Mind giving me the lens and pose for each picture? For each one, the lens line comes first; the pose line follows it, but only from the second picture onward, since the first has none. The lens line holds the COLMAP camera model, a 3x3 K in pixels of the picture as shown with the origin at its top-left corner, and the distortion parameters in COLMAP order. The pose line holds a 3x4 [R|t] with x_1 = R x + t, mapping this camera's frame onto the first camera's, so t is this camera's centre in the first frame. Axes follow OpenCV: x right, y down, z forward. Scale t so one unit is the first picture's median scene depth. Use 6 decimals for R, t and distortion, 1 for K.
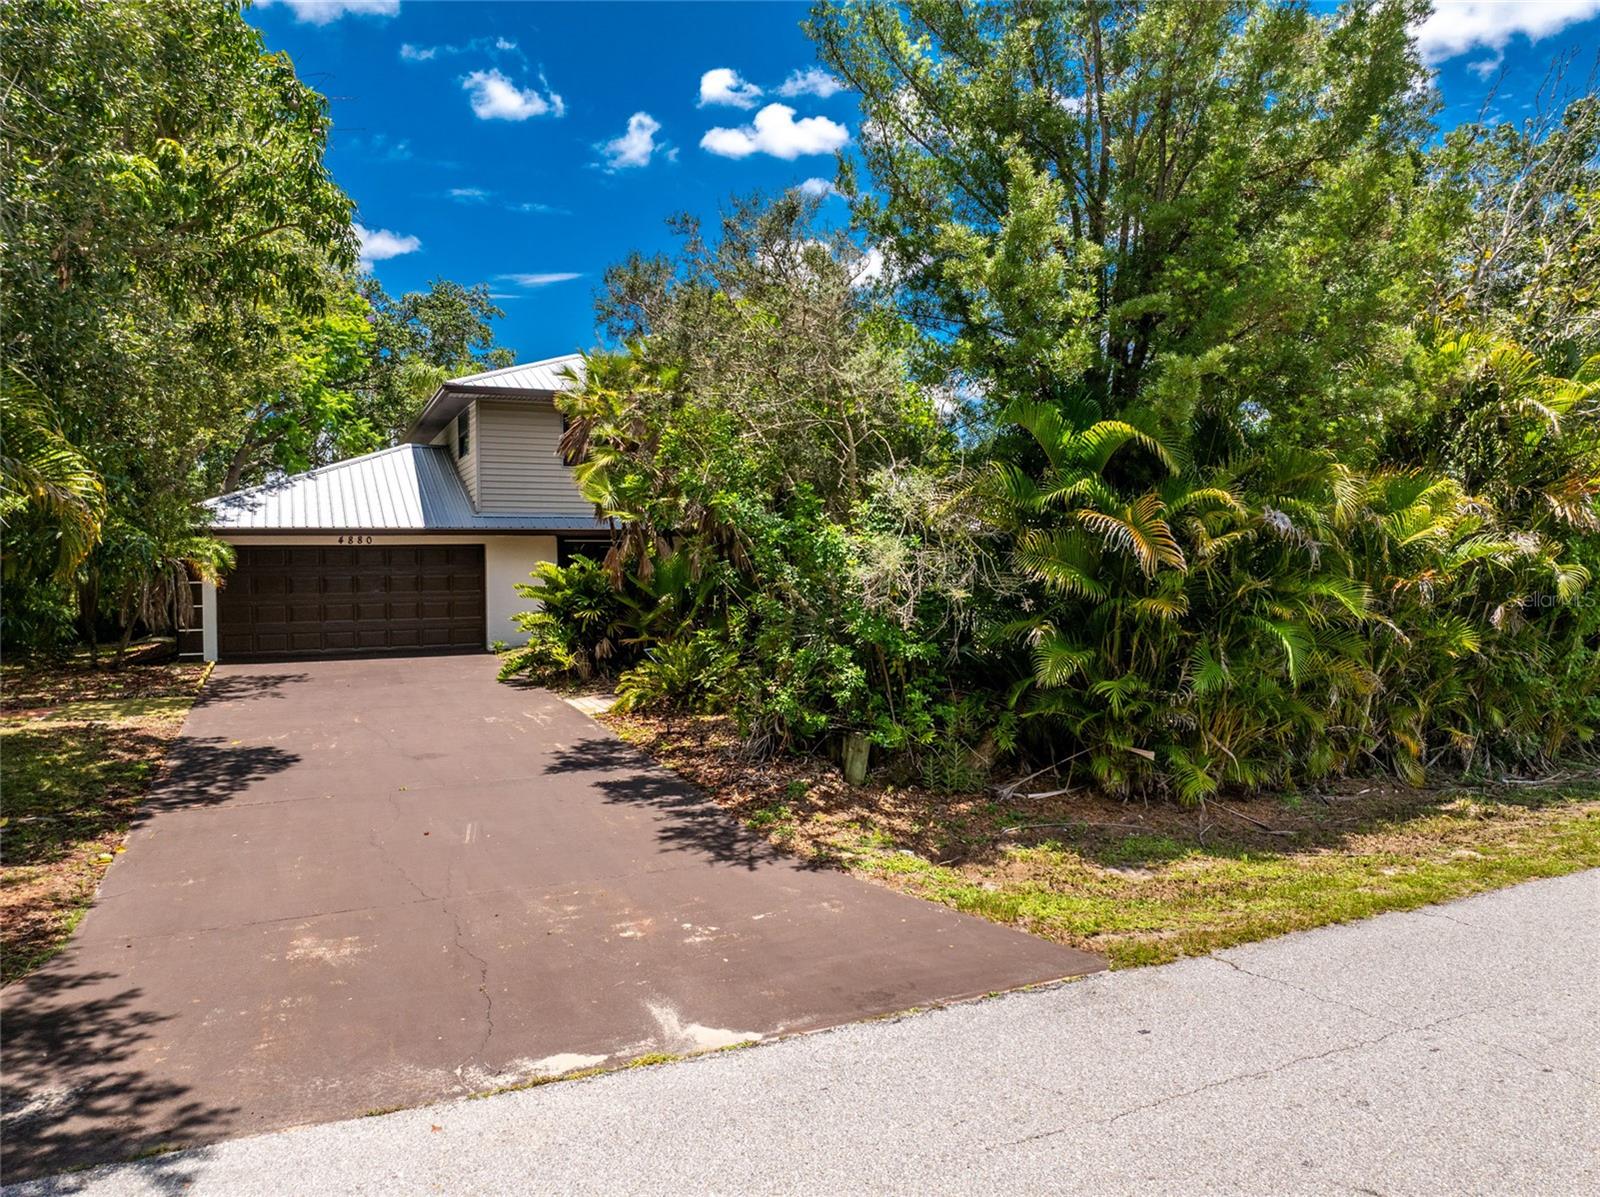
lens RADIAL K [[1127.7, 0, 800.0], [0, 1127.7, 598.5], [0, 0, 1]] dist [-0.080474, 0.051849]
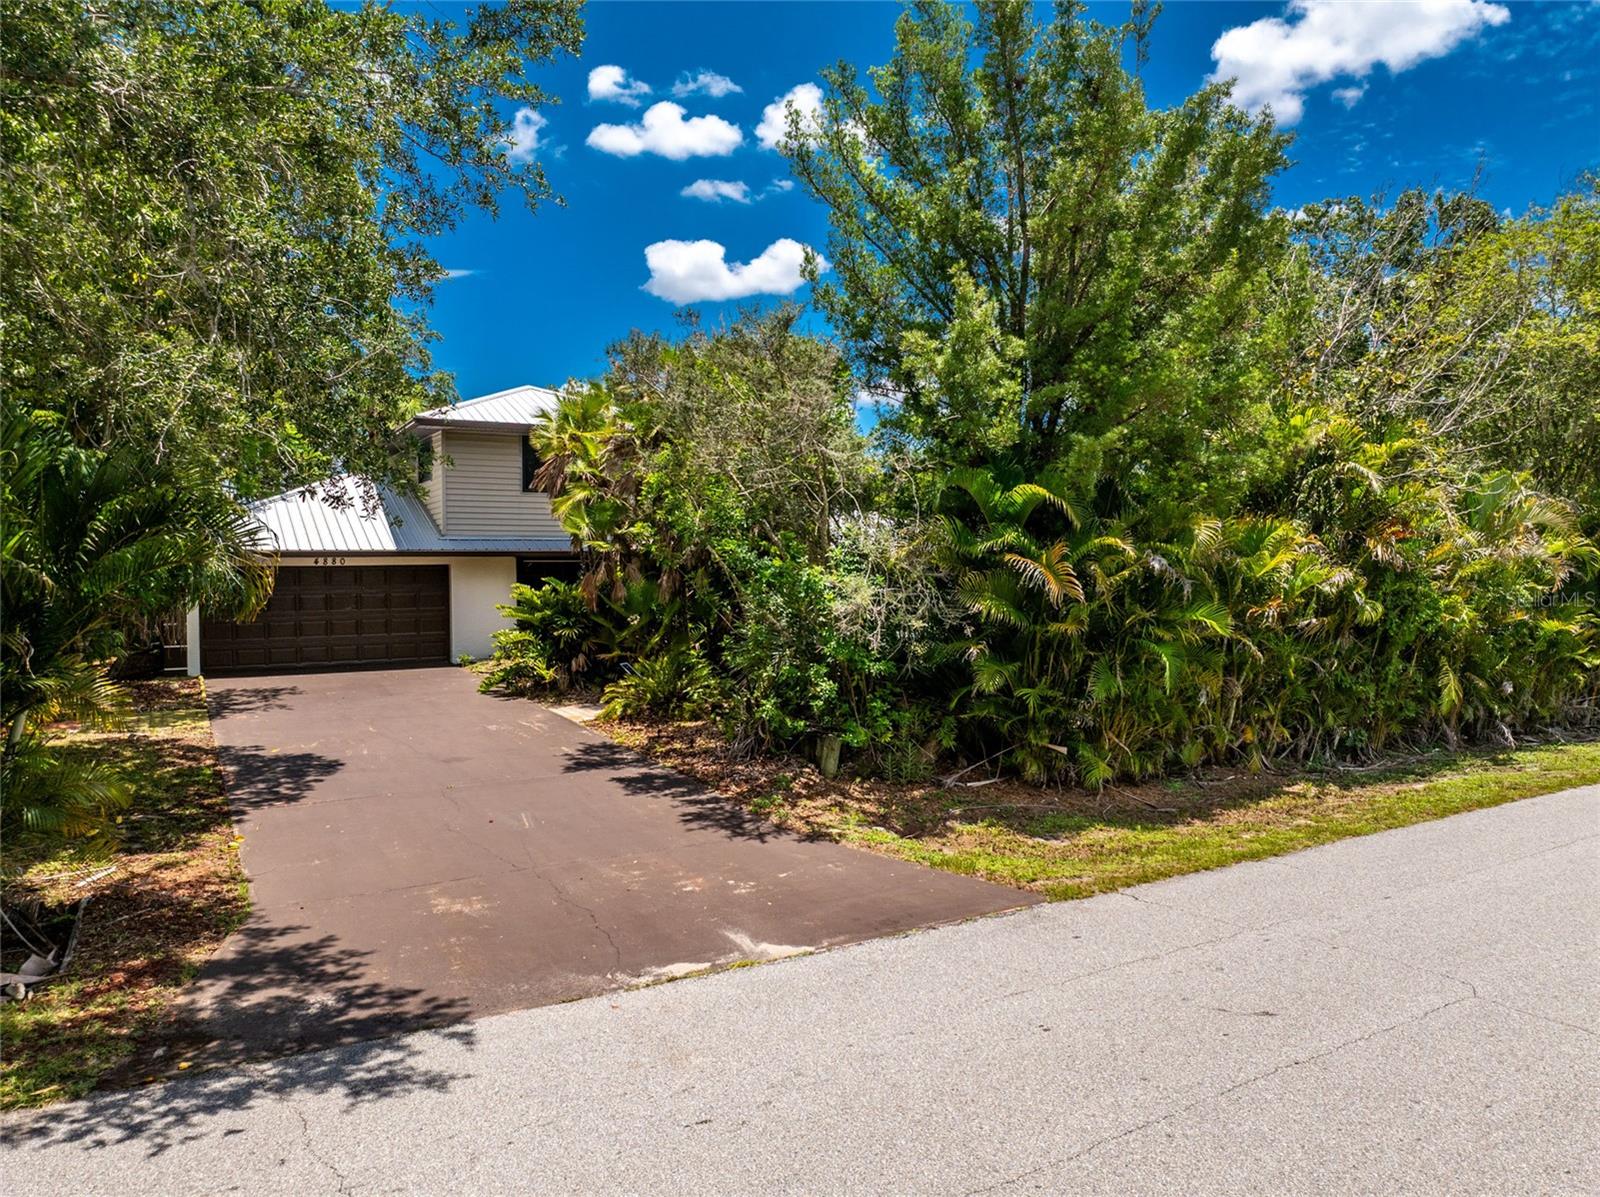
lens RADIAL K [[1130.9, 0, 799.1], [0, 1130.9, 591.7], [0, 0, 1]] dist [-0.057733, 0.025088]
pose [[0.995488, 0.000396, 0.094890, -0.101594], [0.000436, 0.999962, -0.008753, -0.026566], [-0.094890, 0.008755, 0.995449, -0.230001]]
